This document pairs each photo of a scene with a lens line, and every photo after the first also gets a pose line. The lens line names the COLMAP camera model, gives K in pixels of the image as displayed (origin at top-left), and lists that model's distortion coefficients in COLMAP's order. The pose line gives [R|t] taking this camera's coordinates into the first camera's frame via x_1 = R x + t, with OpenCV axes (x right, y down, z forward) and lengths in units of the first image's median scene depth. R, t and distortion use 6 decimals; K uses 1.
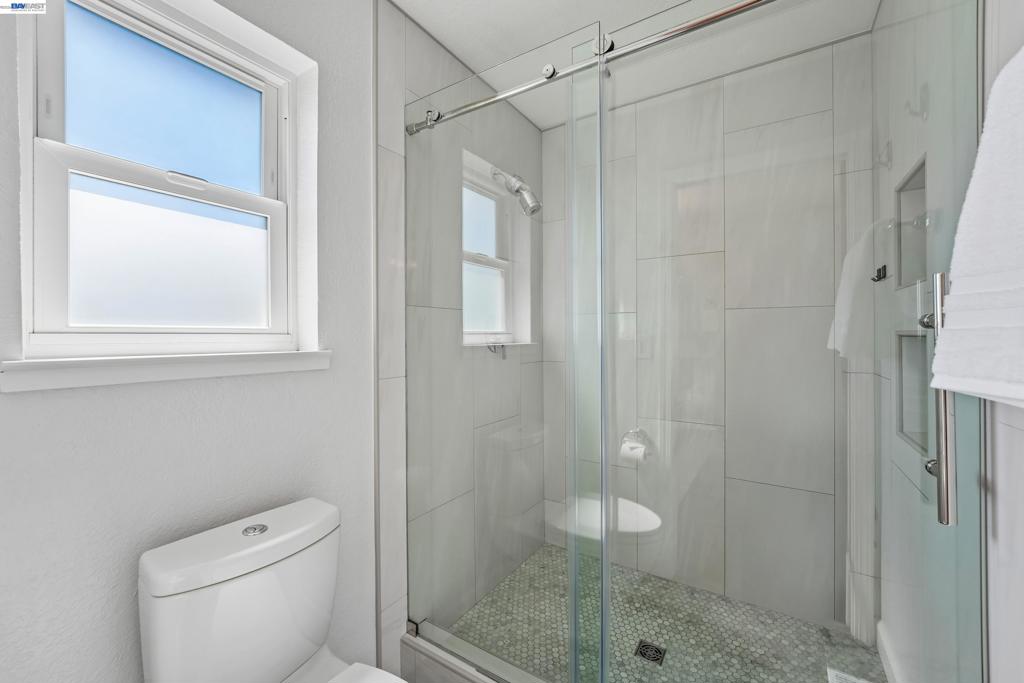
lens RADIAL K [[412.9, 0, 517.0], [0, 412.9, 341.8], [0, 0, 1]] dist [-0.002536, 0.000020]
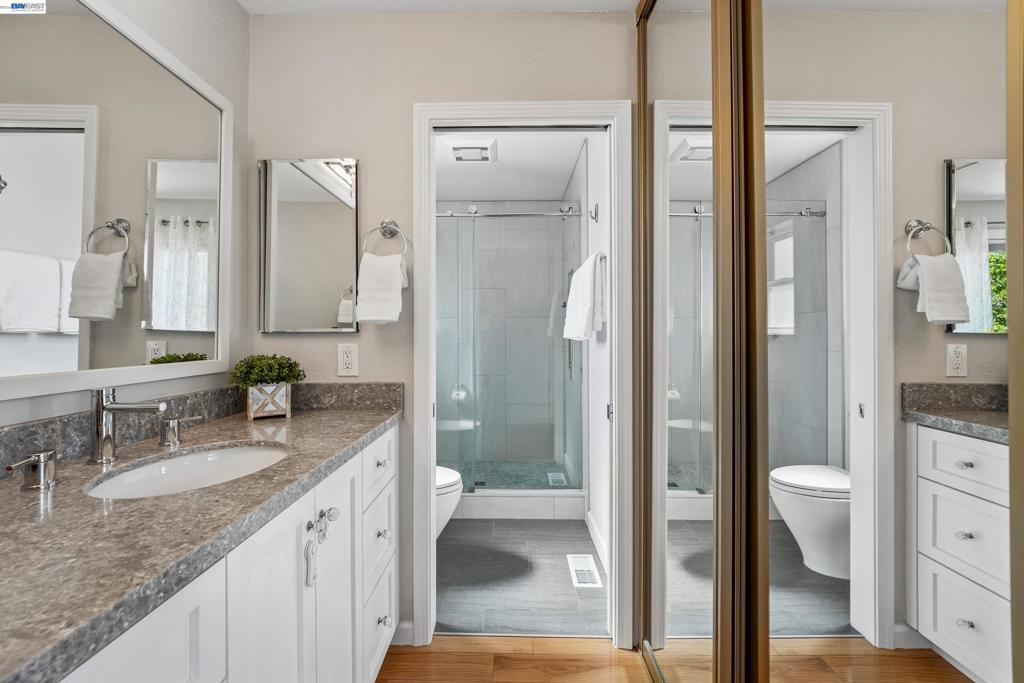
lens RADIAL K [[412.9, 0, 511.9], [0, 412.9, 335.8], [0, 0, 1]] dist [-0.002536, 0.000020]
pose [[0.843828, 0.007671, 0.536560, -0.633416], [-0.003544, 0.999956, -0.008722, 0.030099], [-0.536603, 0.005459, 0.843817, -0.813552]]
